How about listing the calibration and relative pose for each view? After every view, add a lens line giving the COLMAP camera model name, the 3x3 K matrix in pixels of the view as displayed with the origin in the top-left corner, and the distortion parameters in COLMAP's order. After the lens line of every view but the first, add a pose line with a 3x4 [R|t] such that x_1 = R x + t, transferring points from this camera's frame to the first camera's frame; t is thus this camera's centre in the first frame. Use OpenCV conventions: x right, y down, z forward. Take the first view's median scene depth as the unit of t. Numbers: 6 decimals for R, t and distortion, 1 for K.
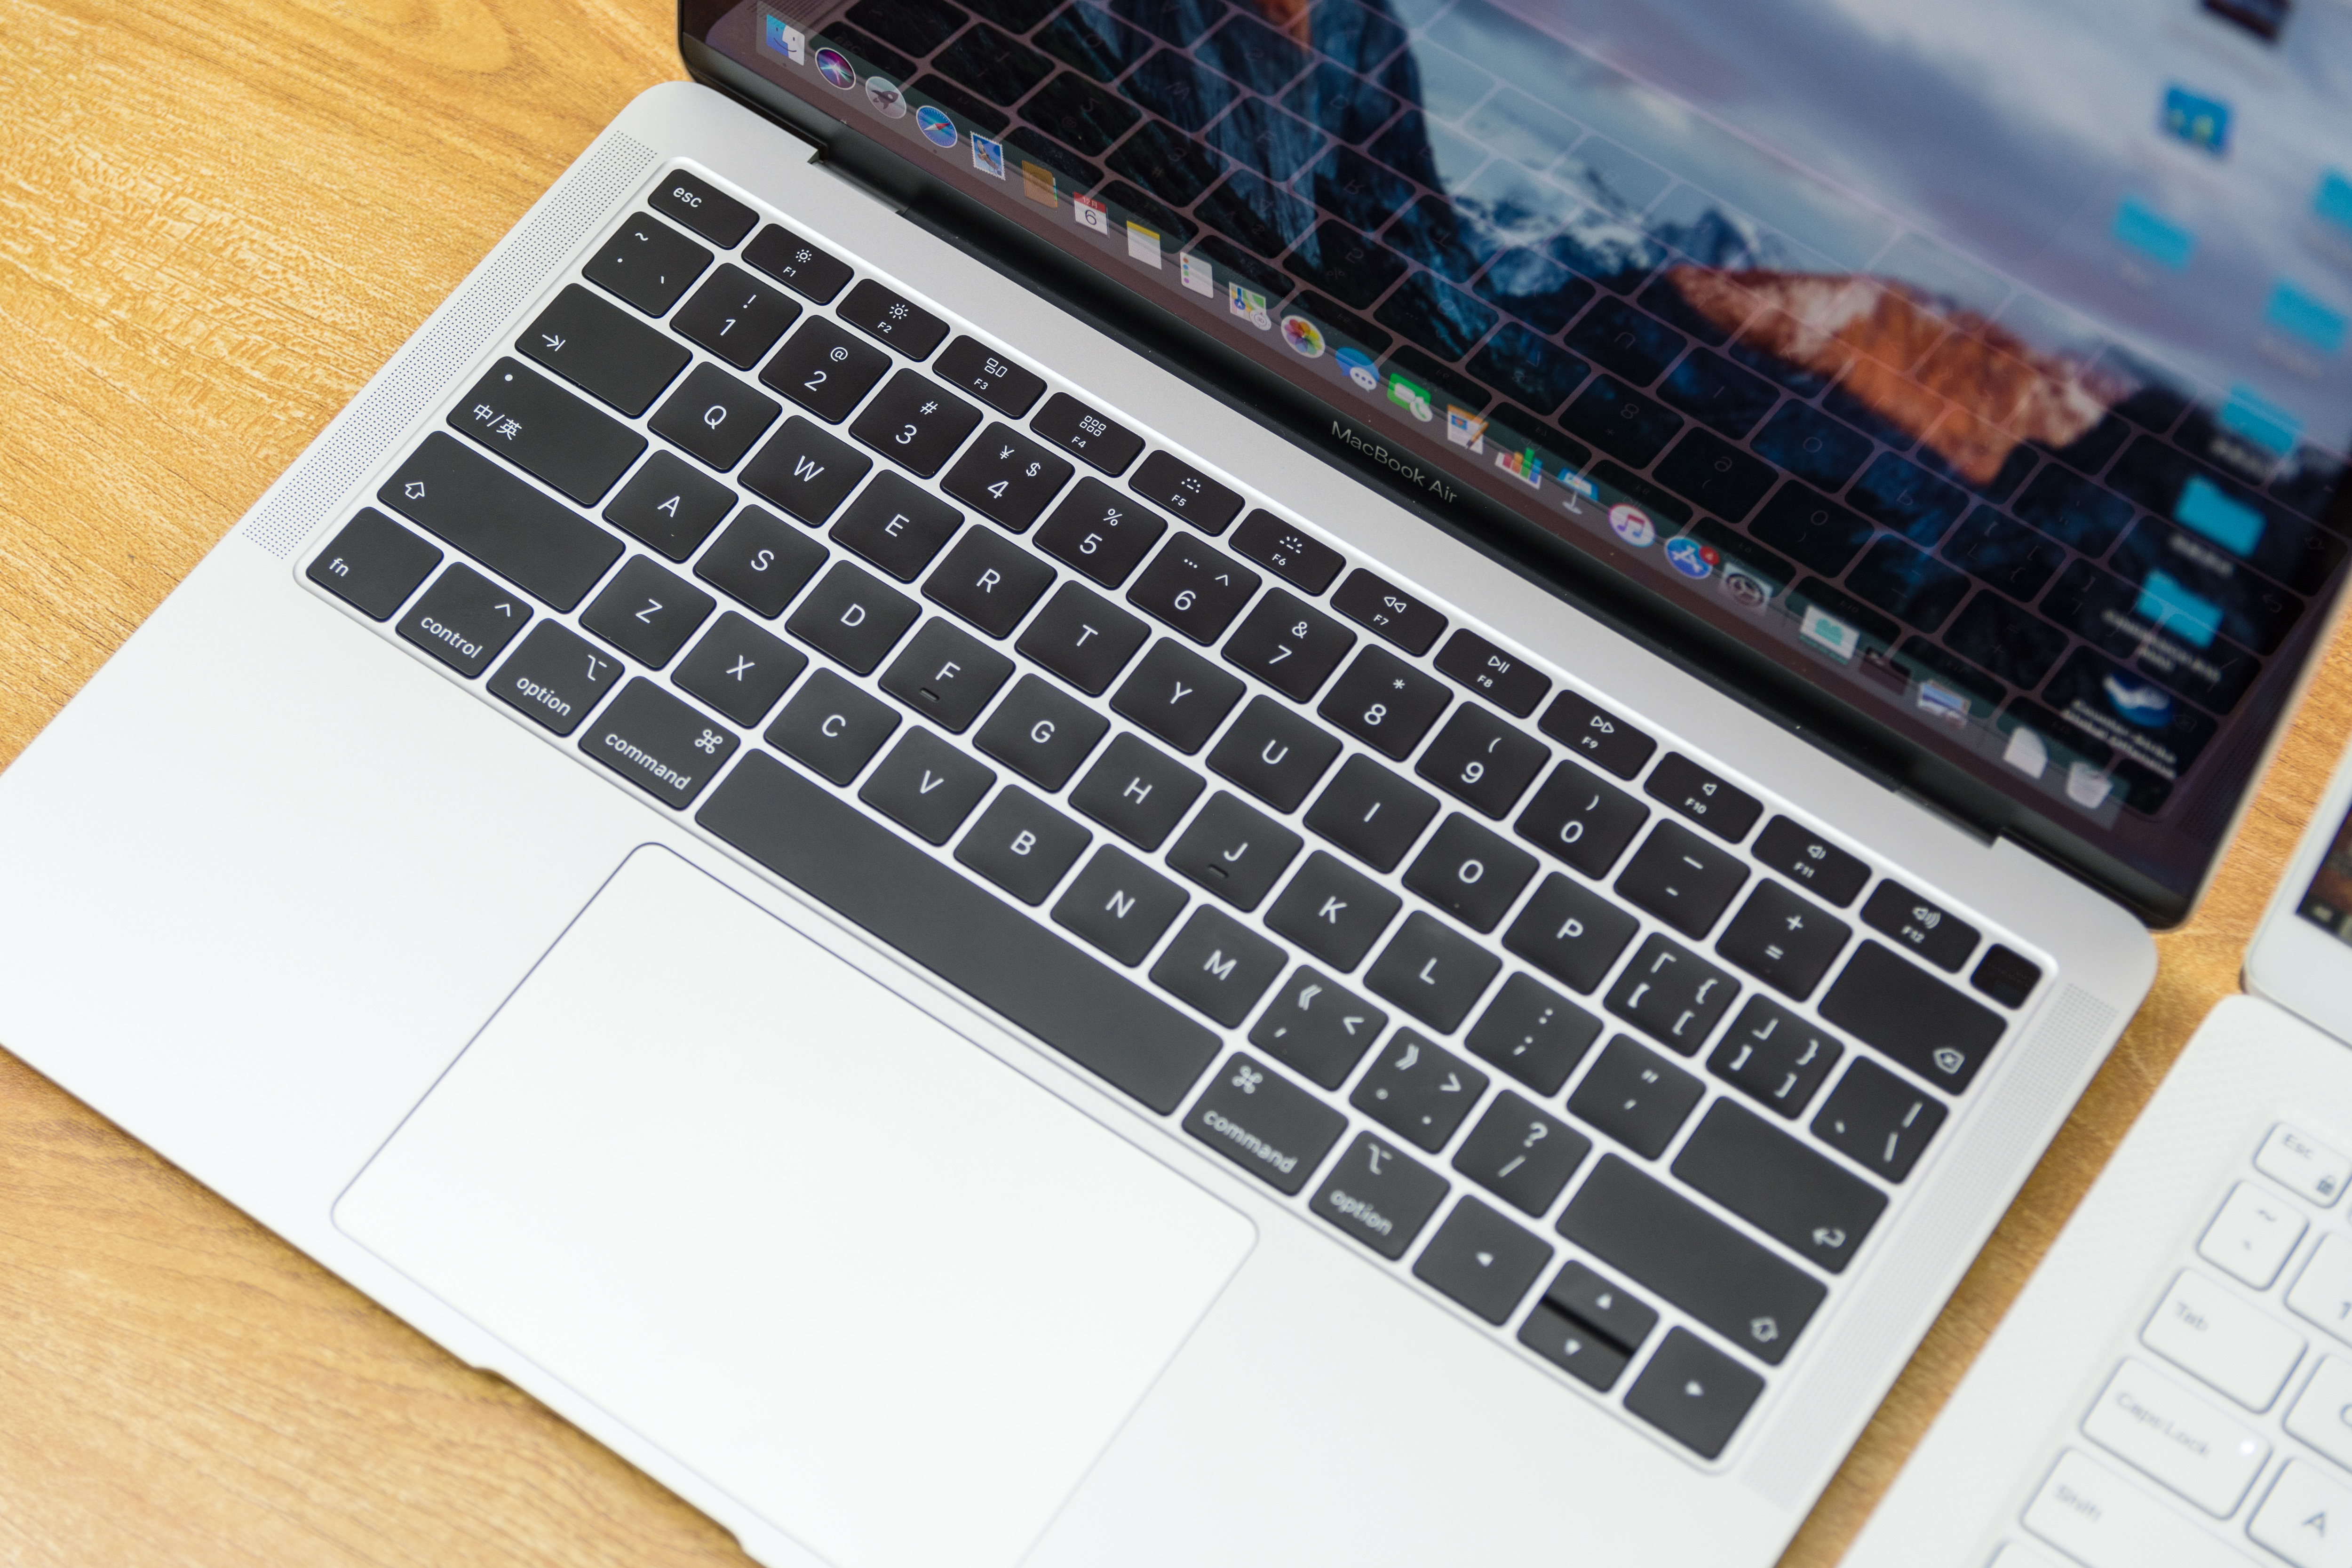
lens RADIAL K [[4618.7, 0, 1176.0], [0, 4618.7, 784.0], [0, 0, 1]] dist [-0.061165, 0.254002]
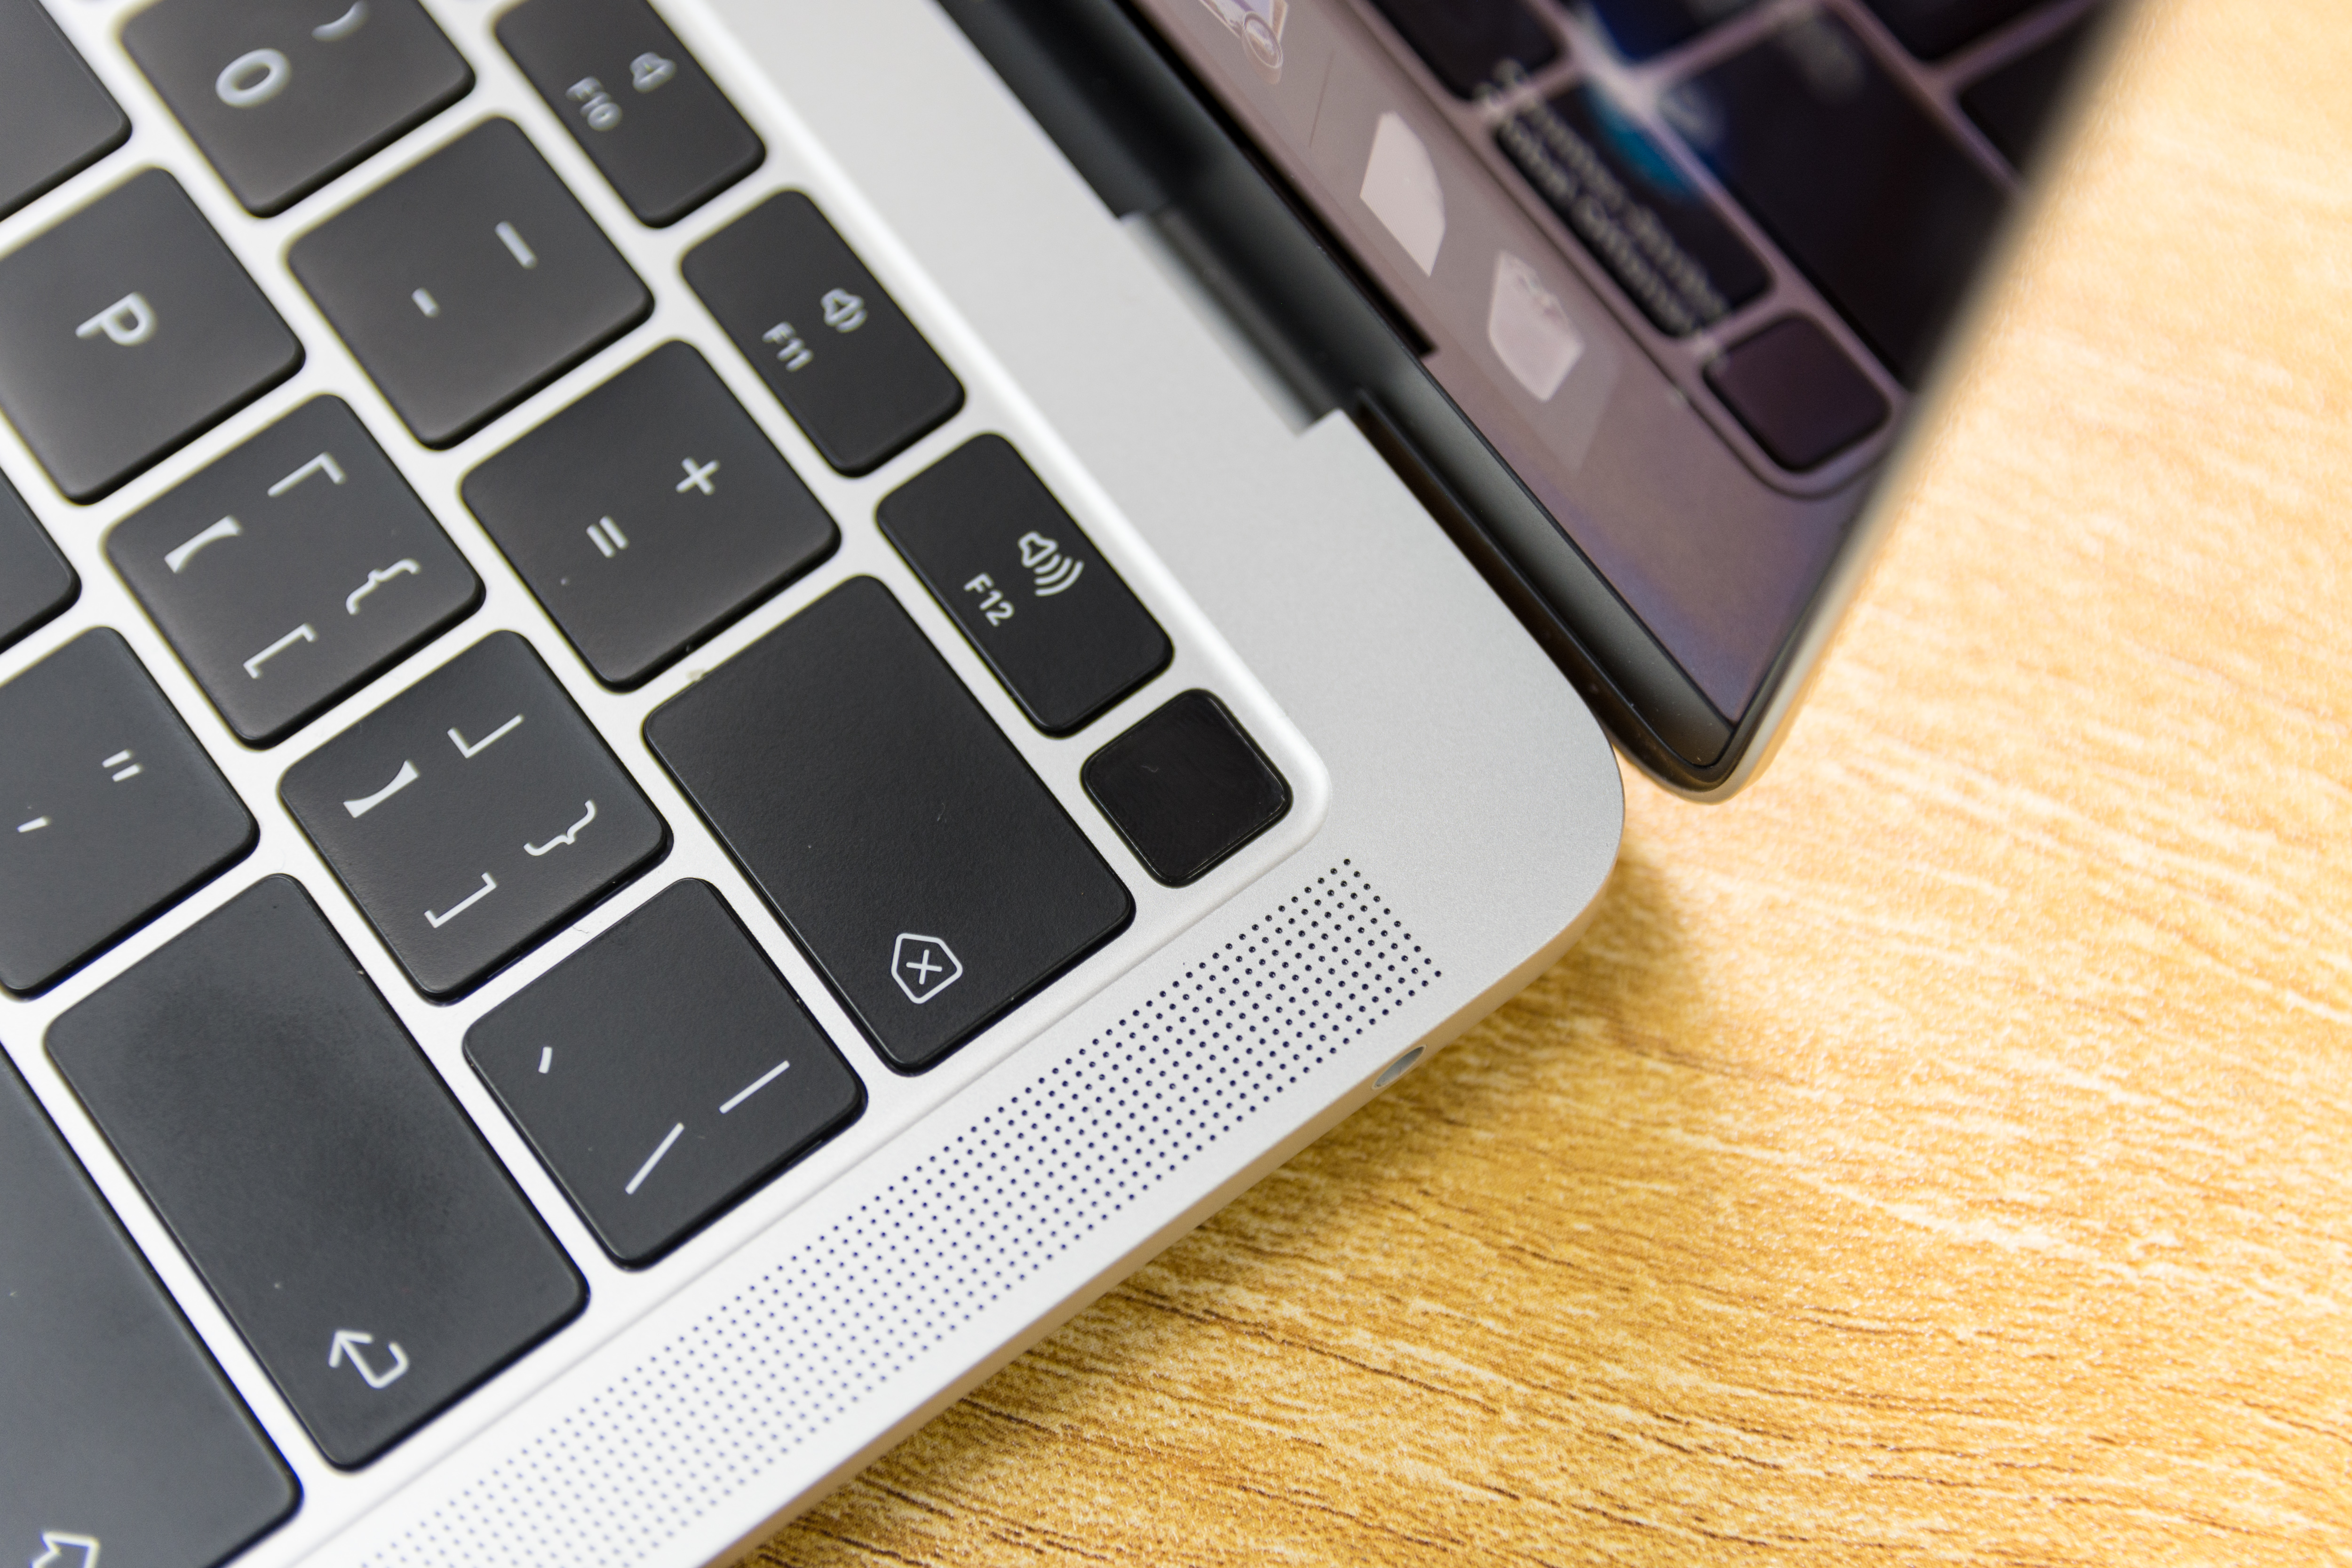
lens RADIAL K [[4618.7, 0, 1176.0], [0, 4618.7, 784.0], [0, 0, 1]] dist [-0.061165, 0.254002]
pose [[0.950423, 0.290482, -0.110983, 0.217631], [-0.273320, 0.950570, 0.147356, -0.010917], [0.148301, -0.109716, 0.982837, 0.645538]]
